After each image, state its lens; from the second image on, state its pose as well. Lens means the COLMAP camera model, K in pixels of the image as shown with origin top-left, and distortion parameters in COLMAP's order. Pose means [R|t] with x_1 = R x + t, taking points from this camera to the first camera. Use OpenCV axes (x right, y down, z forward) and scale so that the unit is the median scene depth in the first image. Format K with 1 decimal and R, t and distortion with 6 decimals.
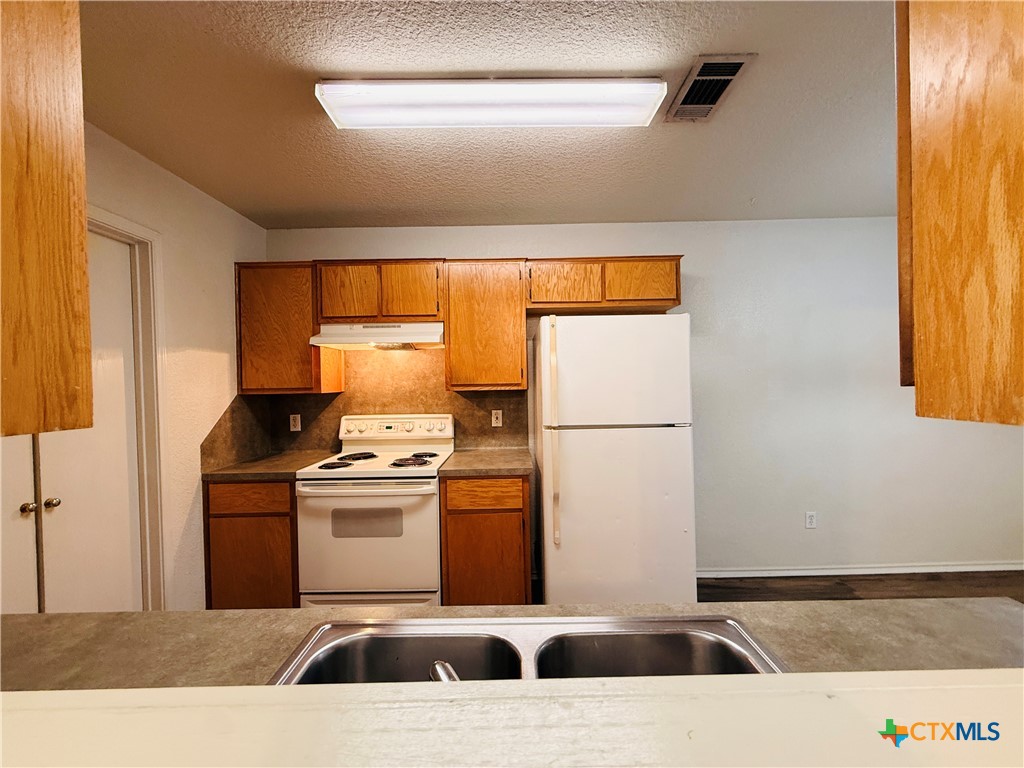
lens RADIAL K [[411.4, 0, 512.0], [0, 411.4, 384.0], [0, 0, 1]] dist [-0.001691, -0.000160]
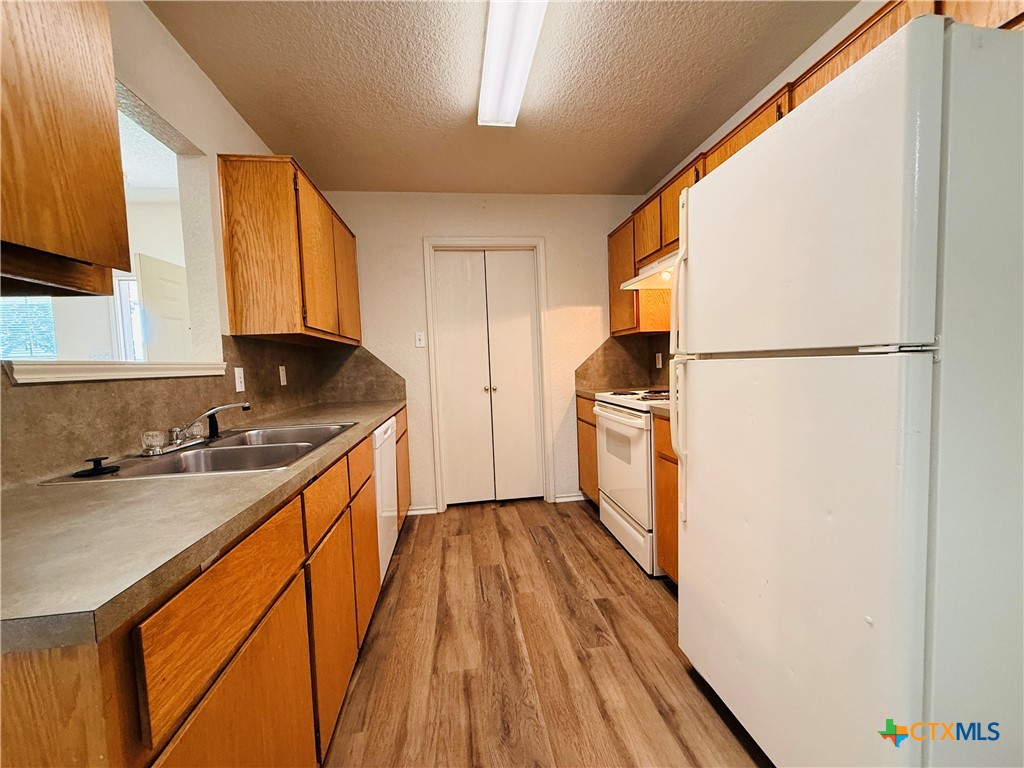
lens RADIAL K [[411.4, 0, 512.0], [0, 411.4, 384.0], [0, 0, 1]] dist [-0.001691, -0.000160]
pose [[0.121109, 0.062266, -0.990684, 0.716480], [0.027341, 0.997443, 0.066033, 0.094018], [0.992263, -0.035084, 0.119097, 0.599451]]
